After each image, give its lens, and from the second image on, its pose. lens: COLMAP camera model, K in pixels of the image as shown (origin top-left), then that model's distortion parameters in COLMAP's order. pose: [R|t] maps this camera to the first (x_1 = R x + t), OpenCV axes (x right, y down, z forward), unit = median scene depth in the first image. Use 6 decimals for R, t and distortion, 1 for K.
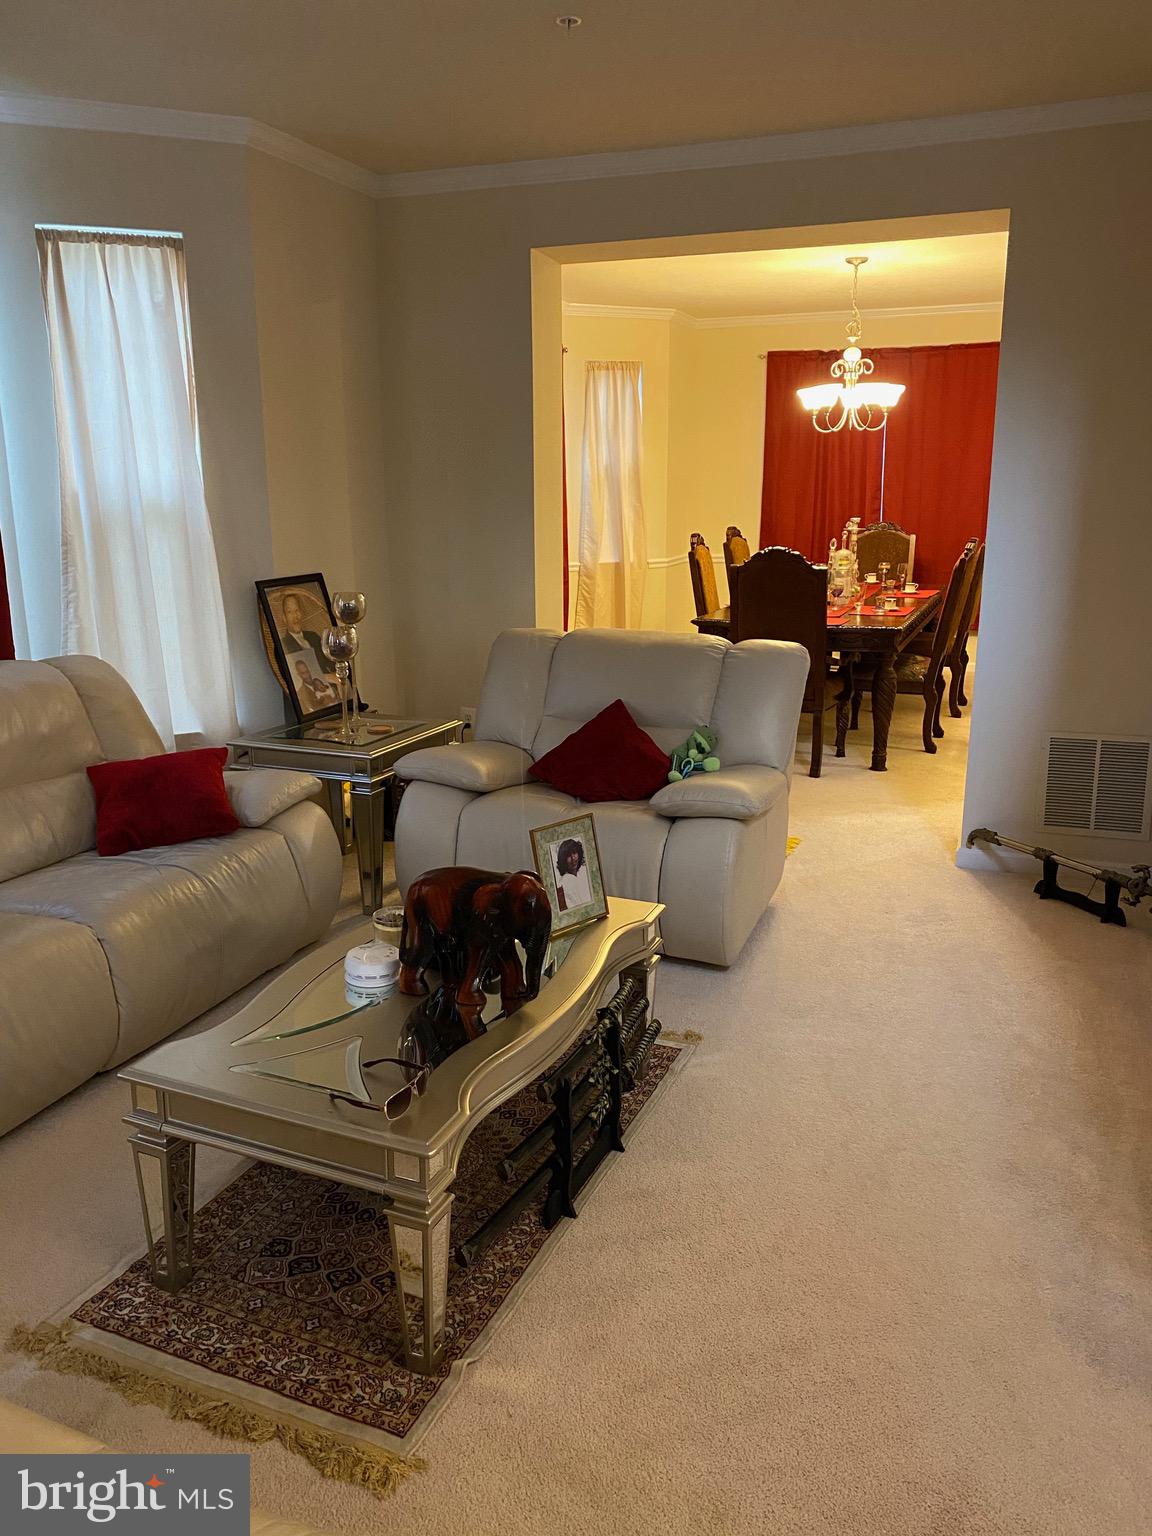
lens RADIAL K [[1183.4, 0, 576.0], [0, 1183.4, 768.0], [0, 0, 1]] dist [0.006767, -0.006984]
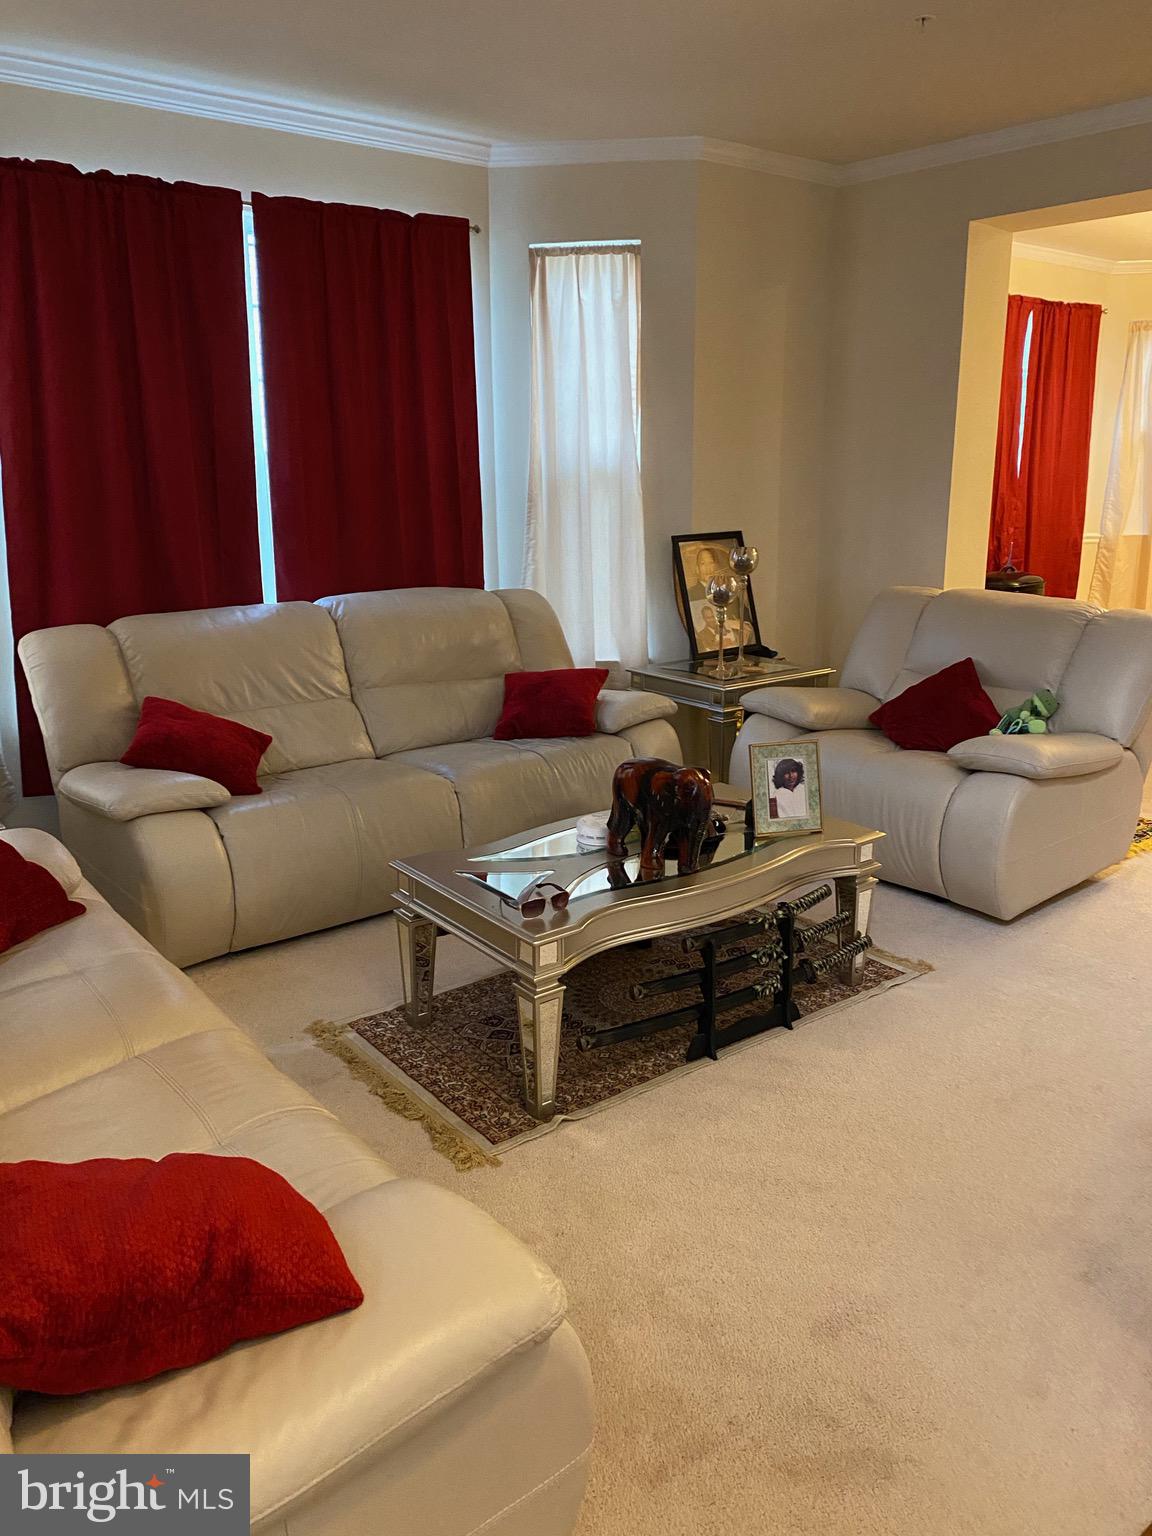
lens RADIAL K [[1173.4, 0, 576.0], [0, 1173.4, 768.0], [0, 0, 1]] dist [0.092470, -0.210860]
pose [[0.869214, 0.123650, -0.478725, 0.275146], [-0.112273, 0.992292, 0.052447, 0.024228], [0.481520, 0.008160, 0.876397, -0.082770]]
